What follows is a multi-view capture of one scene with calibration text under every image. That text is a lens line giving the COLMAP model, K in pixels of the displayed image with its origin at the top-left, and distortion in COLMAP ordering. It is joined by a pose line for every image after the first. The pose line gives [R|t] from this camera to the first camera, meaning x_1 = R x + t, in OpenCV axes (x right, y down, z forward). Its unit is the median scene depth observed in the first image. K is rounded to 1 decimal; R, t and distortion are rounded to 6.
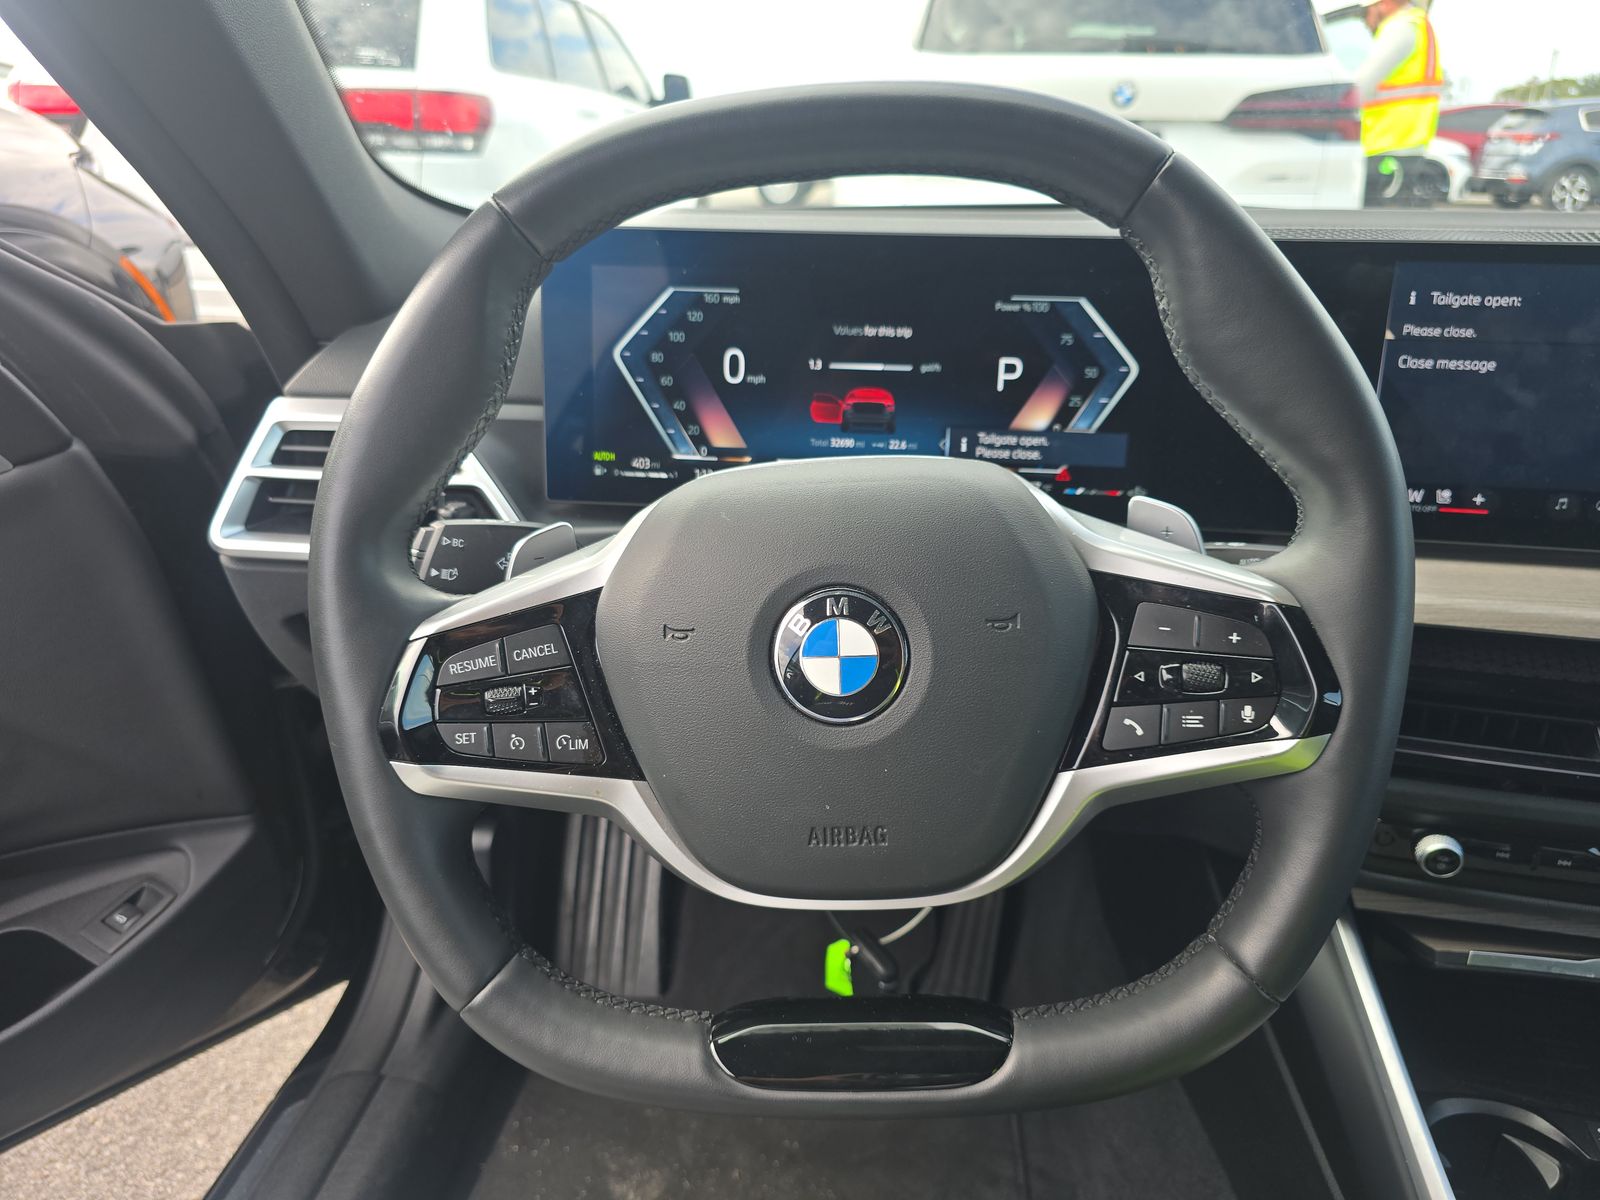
lens RADIAL K [[1068.2, 0, 800.0], [0, 1068.2, 600.0], [0, 0, 1]] dist [0.024144, -0.004658]
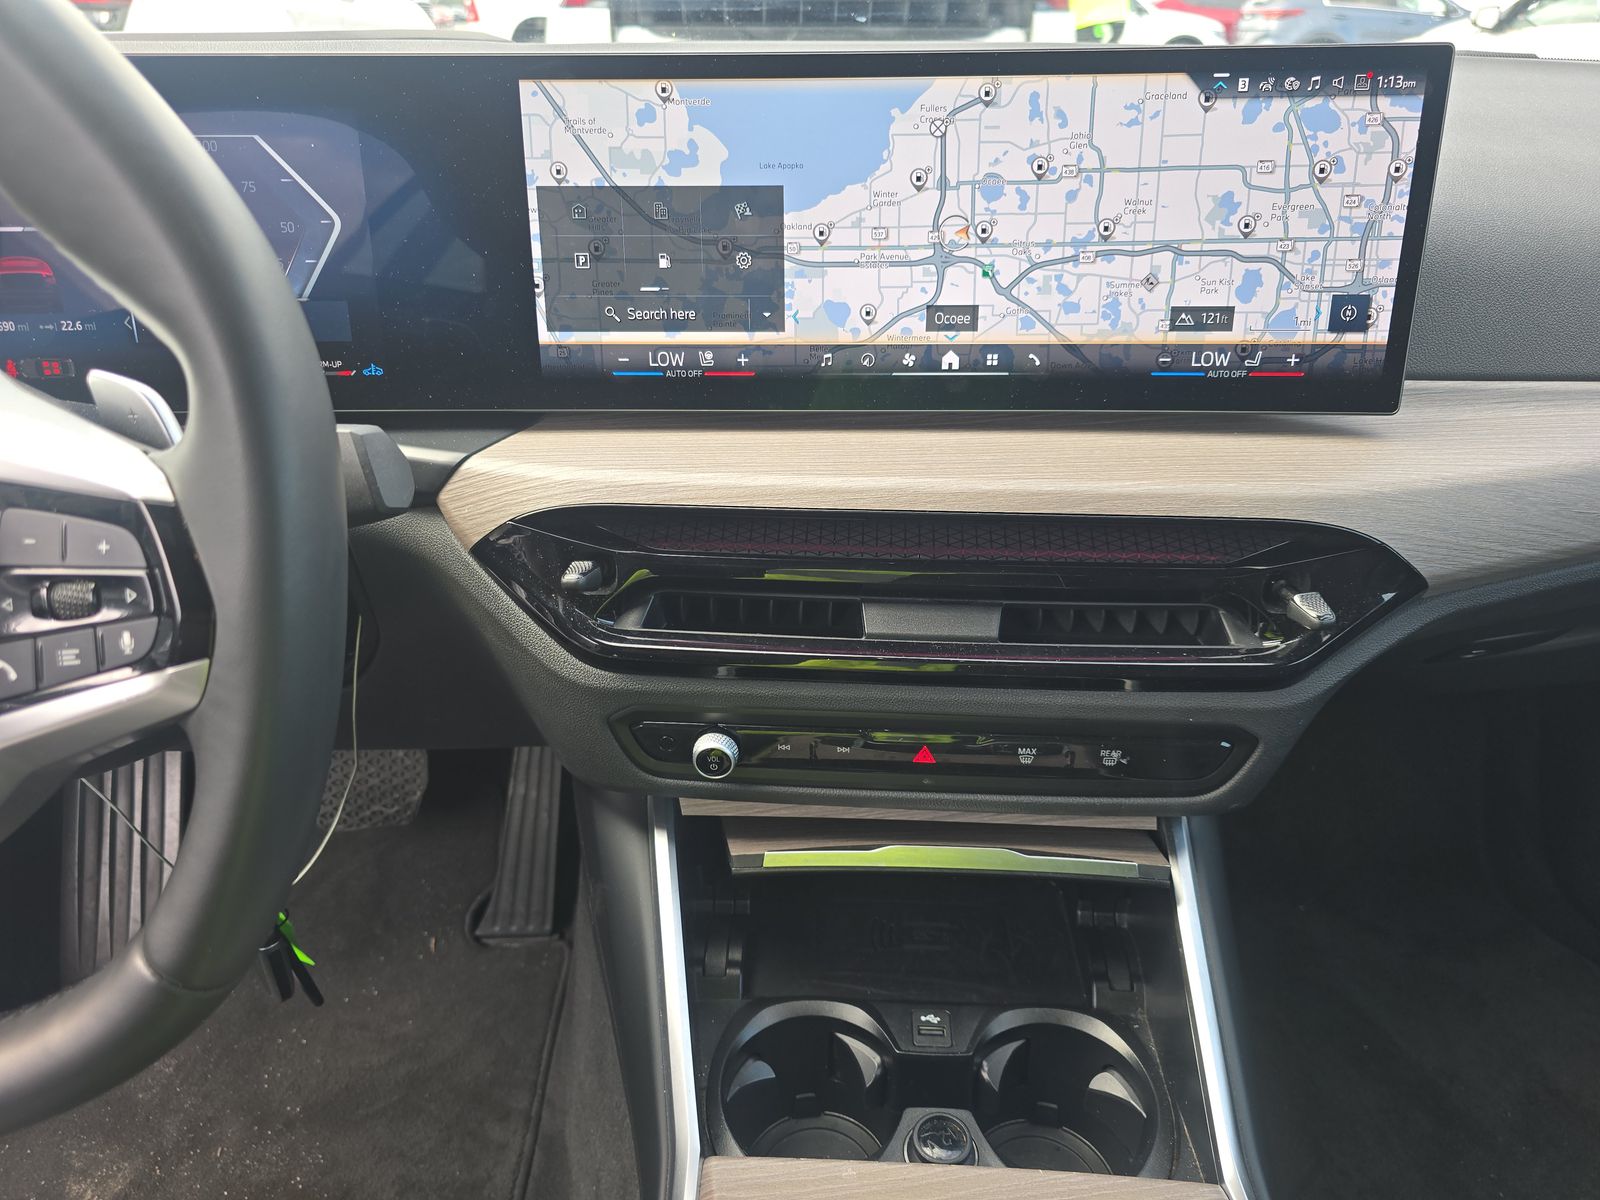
lens RADIAL K [[1074.2, 0, 800.0], [0, 1074.2, 600.0], [0, 0, 1]] dist [0.002709, 0.001212]
pose [[0.986232, -0.082218, 0.143482, 0.514049], [0.068963, 0.993083, 0.095032, 0.022185], [-0.150303, -0.083829, 0.985080, 0.095905]]
